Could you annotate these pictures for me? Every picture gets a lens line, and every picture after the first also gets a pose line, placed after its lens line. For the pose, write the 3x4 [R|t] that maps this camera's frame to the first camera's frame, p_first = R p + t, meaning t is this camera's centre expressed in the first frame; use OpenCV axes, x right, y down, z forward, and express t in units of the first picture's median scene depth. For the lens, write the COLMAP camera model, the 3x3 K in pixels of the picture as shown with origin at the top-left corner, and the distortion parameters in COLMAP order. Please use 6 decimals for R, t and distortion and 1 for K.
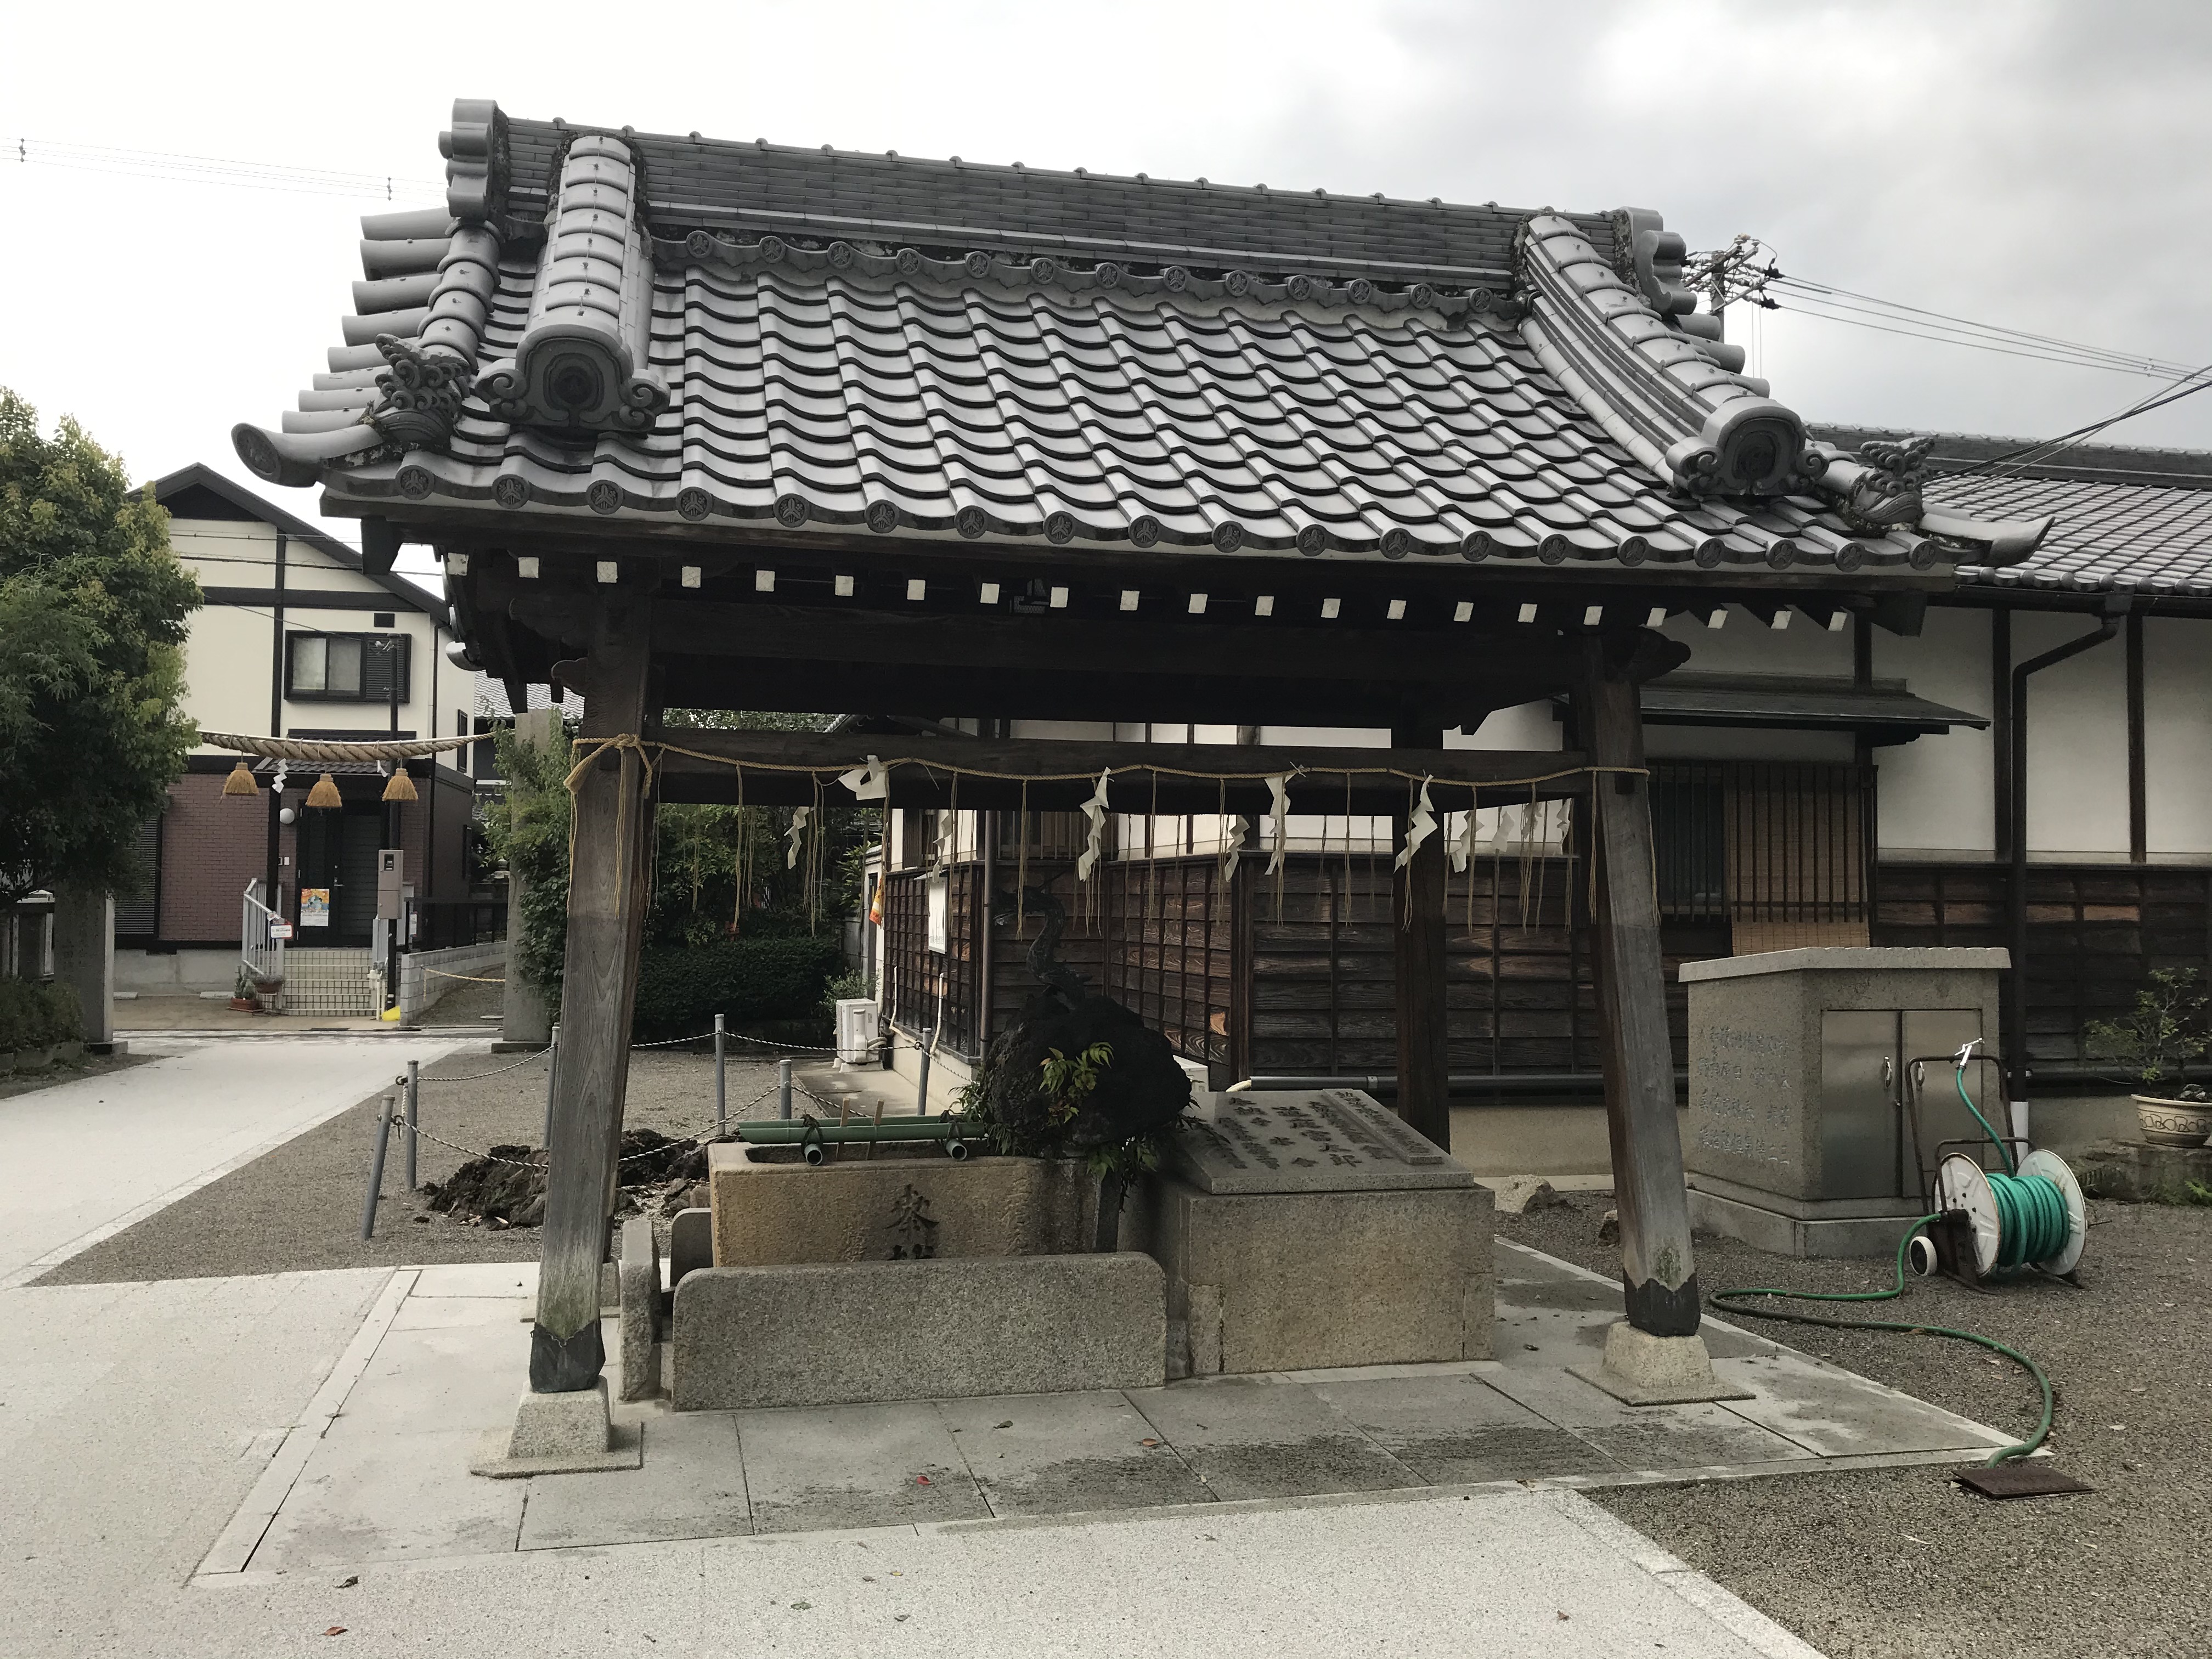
lens RADIAL K [[1923.4, 0, 1106.0], [0, 1923.4, 829.5], [0, 0, 1]] dist [0.067246, -0.009092]
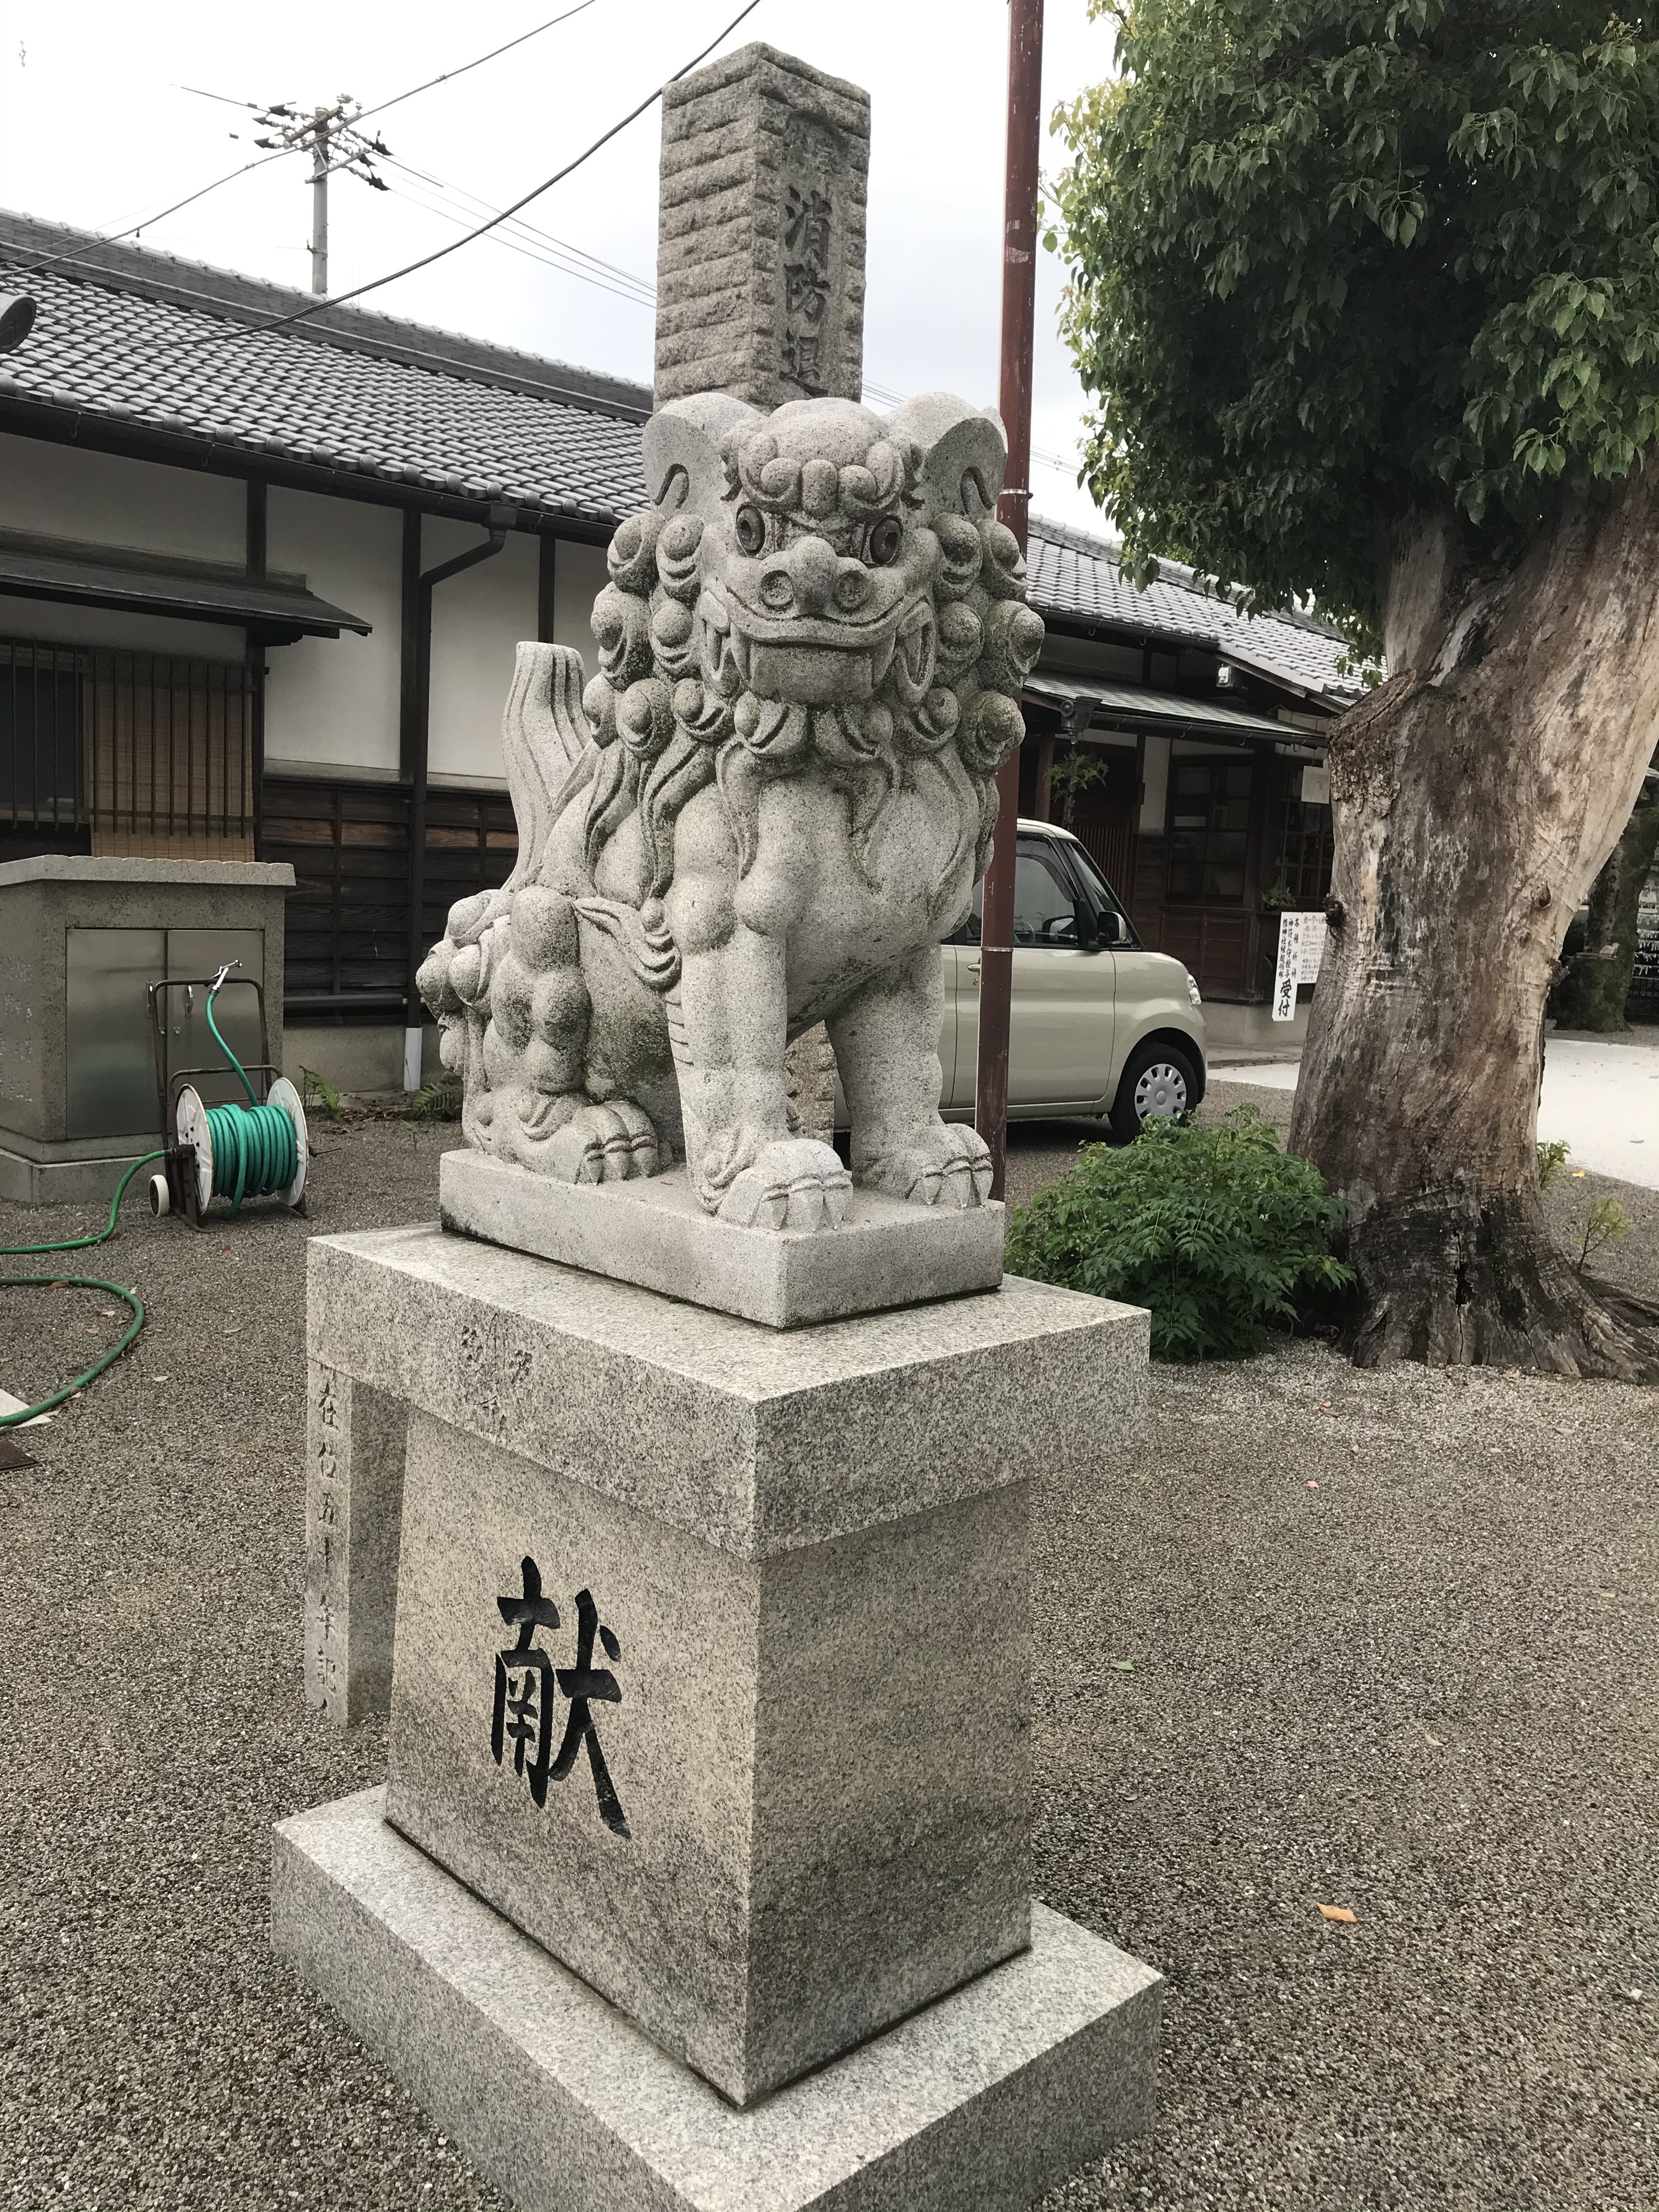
lens RADIAL K [[1923.4, 0, 829.5], [0, 1923.4, 1106.0], [0, 0, 1]] dist [0.067246, -0.009092]
pose [[0.869668, -0.033061, 0.492529, 0.171436], [-0.054499, 0.985225, 0.162364, 0.008095], [-0.490620, -0.168045, 0.855017, 0.049324]]
